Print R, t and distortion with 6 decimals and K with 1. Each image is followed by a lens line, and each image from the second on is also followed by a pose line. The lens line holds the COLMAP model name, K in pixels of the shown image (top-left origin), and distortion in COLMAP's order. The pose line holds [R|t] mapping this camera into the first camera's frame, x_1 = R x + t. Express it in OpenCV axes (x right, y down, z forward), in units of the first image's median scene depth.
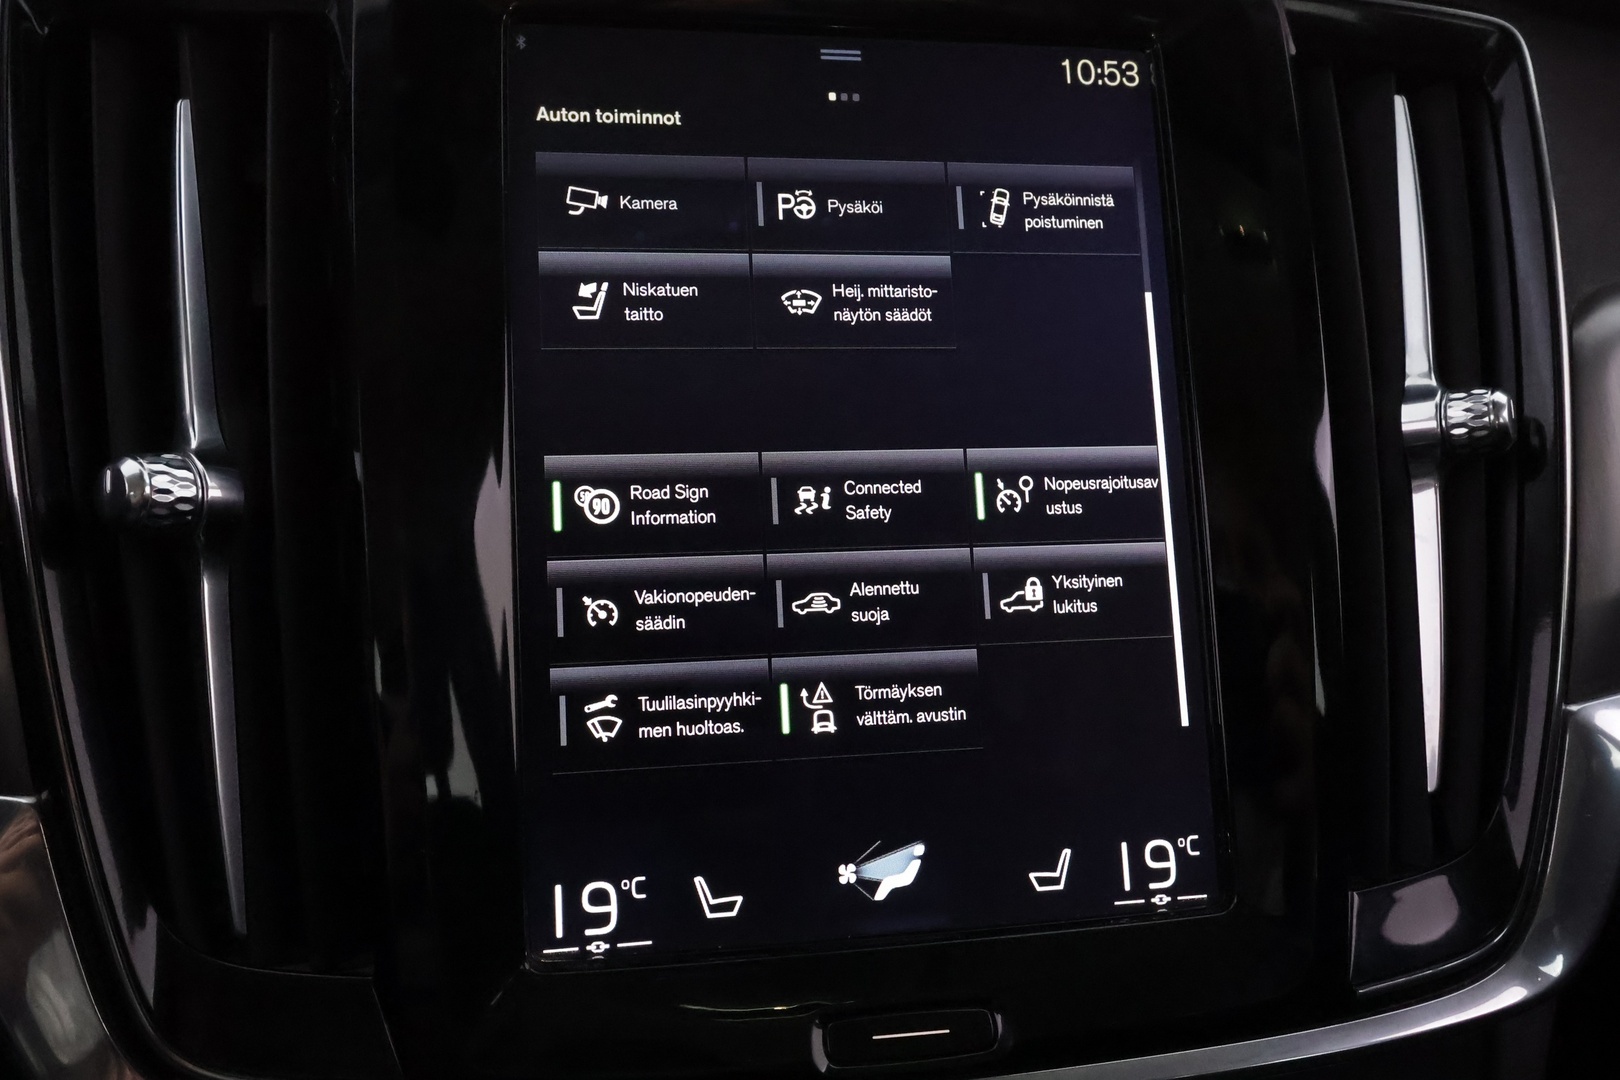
lens RADIAL K [[1260.5, 0, 815.9], [0, 1260.5, 542.3], [0, 0, 1]] dist [0.000855, -0.013559]
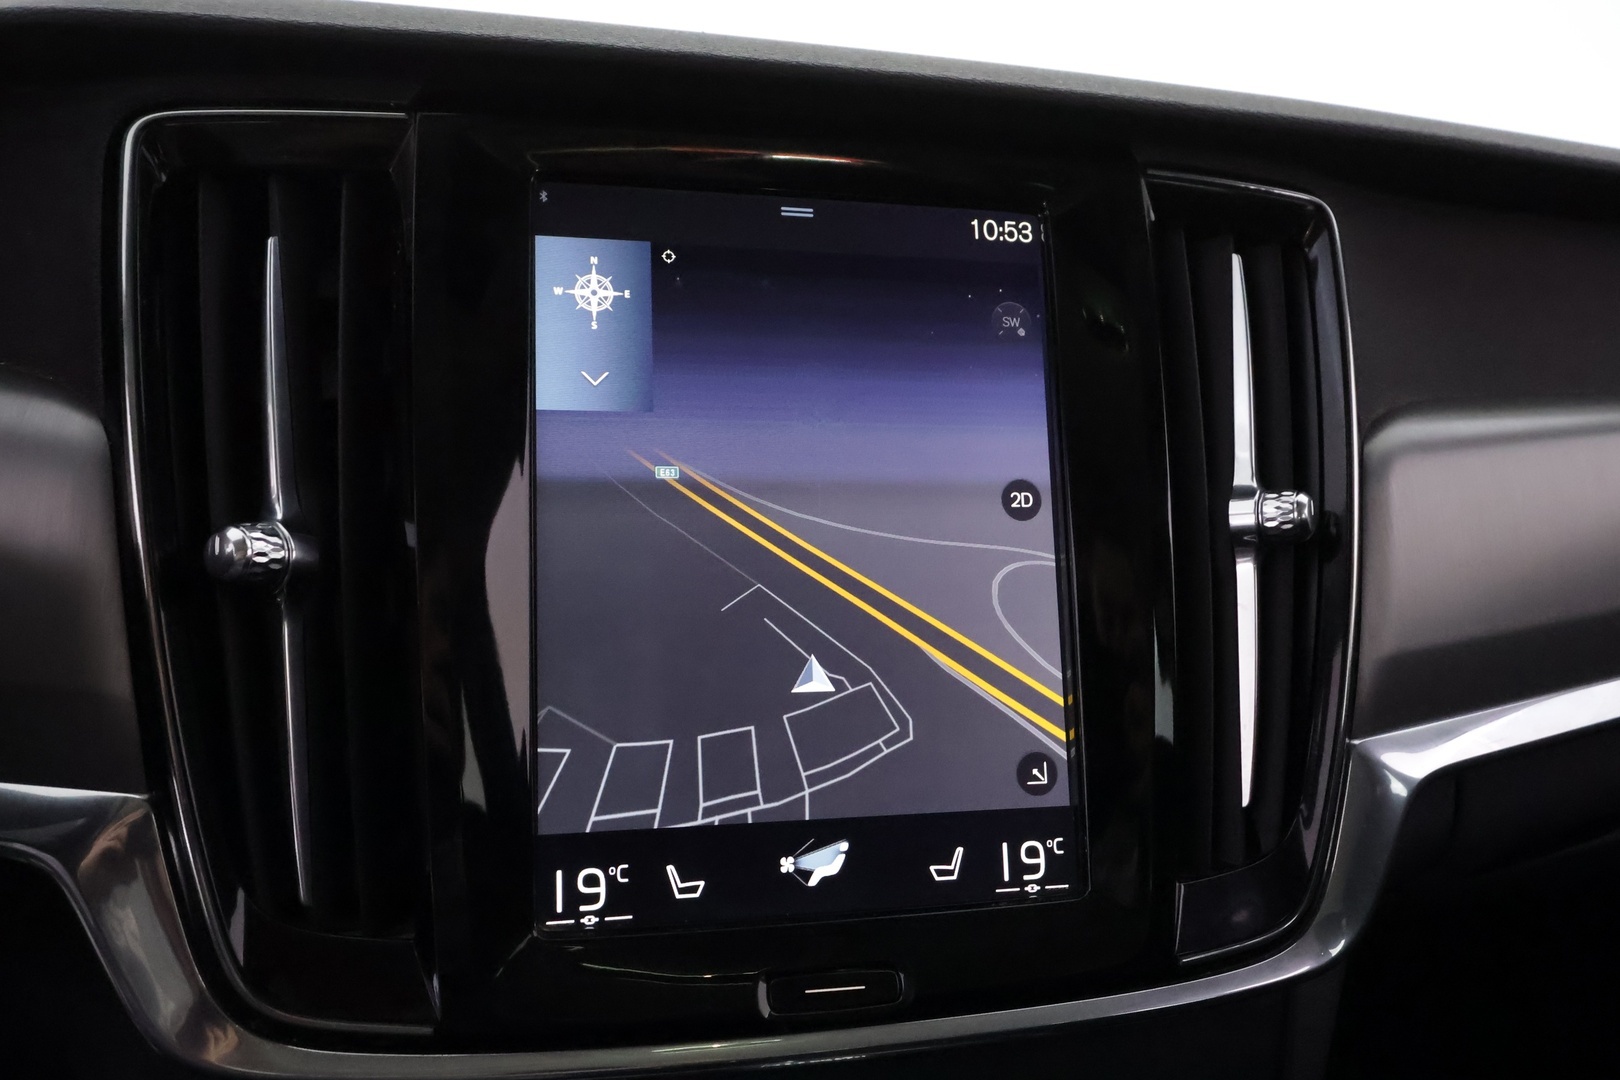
lens RADIAL K [[1260.5, 0, 806.6], [0, 1260.5, 547.1], [0, 0, 1]] dist [0.000855, -0.013559]
pose [[0.997473, 0.026278, 0.066015, -0.046056], [-0.025705, 0.999624, -0.009508, -0.042211], [-0.066240, 0.007787, 0.997773, -0.255654]]
